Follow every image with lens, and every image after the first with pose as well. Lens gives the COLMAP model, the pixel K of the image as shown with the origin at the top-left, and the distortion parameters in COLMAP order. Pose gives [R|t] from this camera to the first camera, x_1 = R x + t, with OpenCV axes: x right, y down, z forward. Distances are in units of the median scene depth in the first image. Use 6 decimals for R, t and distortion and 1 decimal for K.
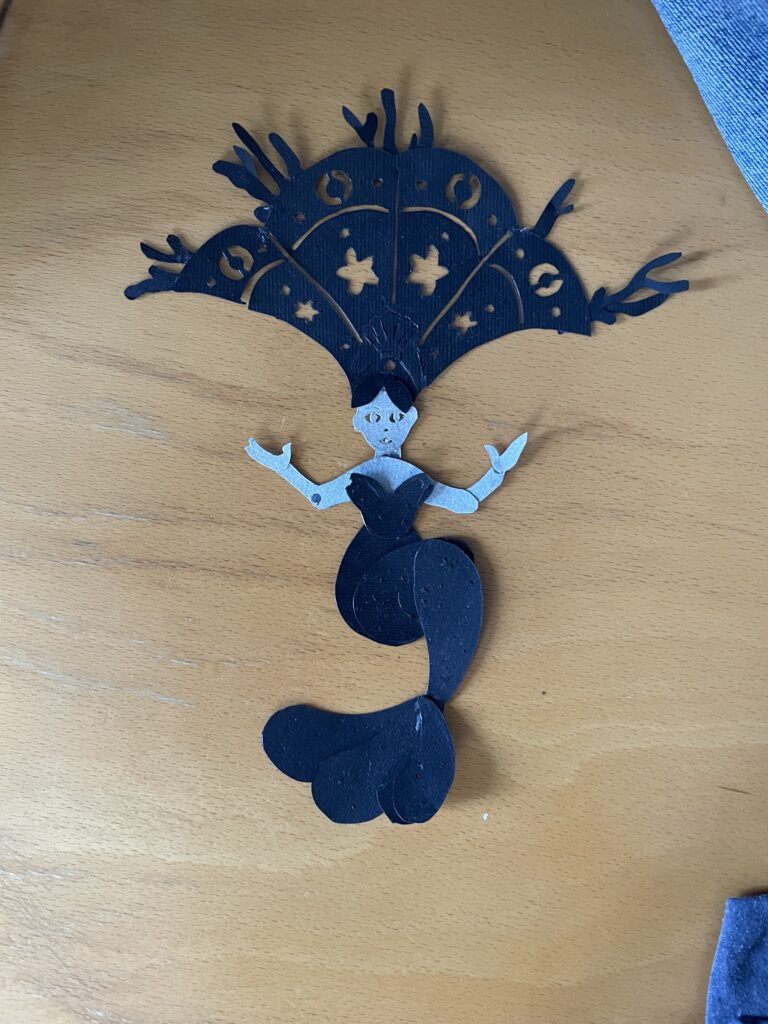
lens RADIAL K [[772.9, 0, 378.0], [0, 772.9, 506.6], [0, 0, 1]] dist [-0.033977, -0.002433]
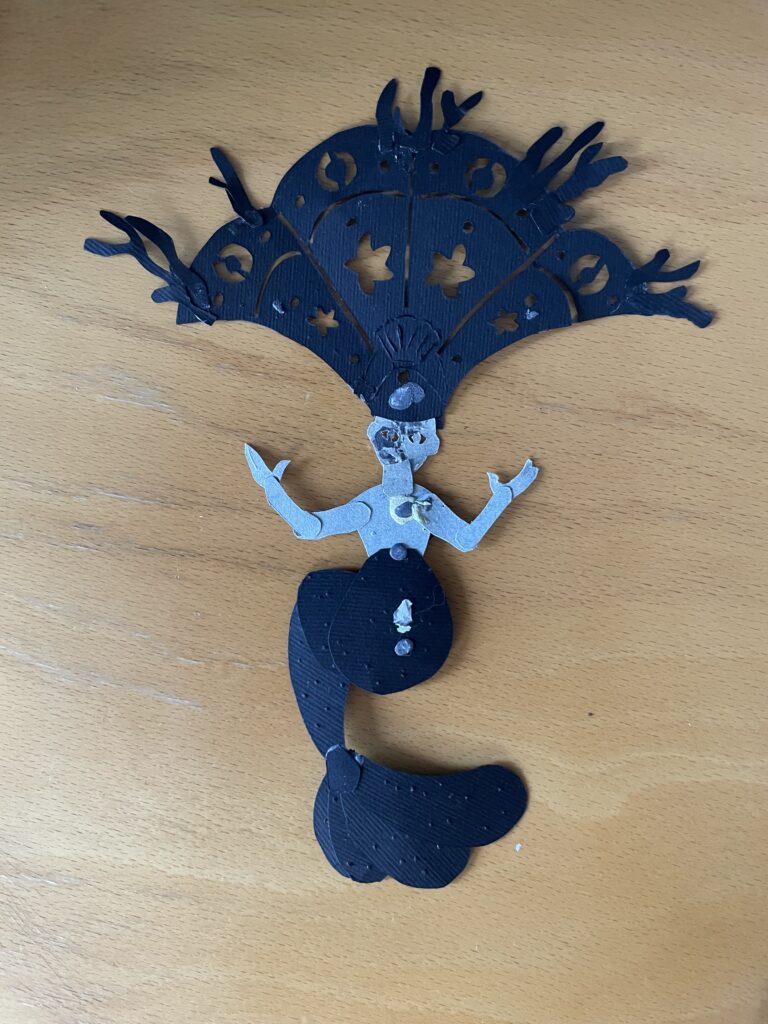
lens RADIAL K [[772.9, 0, 394.2], [0, 772.9, 521.0], [0, 0, 1]] dist [-0.033977, -0.002433]
pose [[0.999214, 0.036366, -0.015802, -0.003982], [-0.035857, 0.998864, 0.031377, 0.000349], [0.016926, -0.030785, 0.999383, 0.108808]]
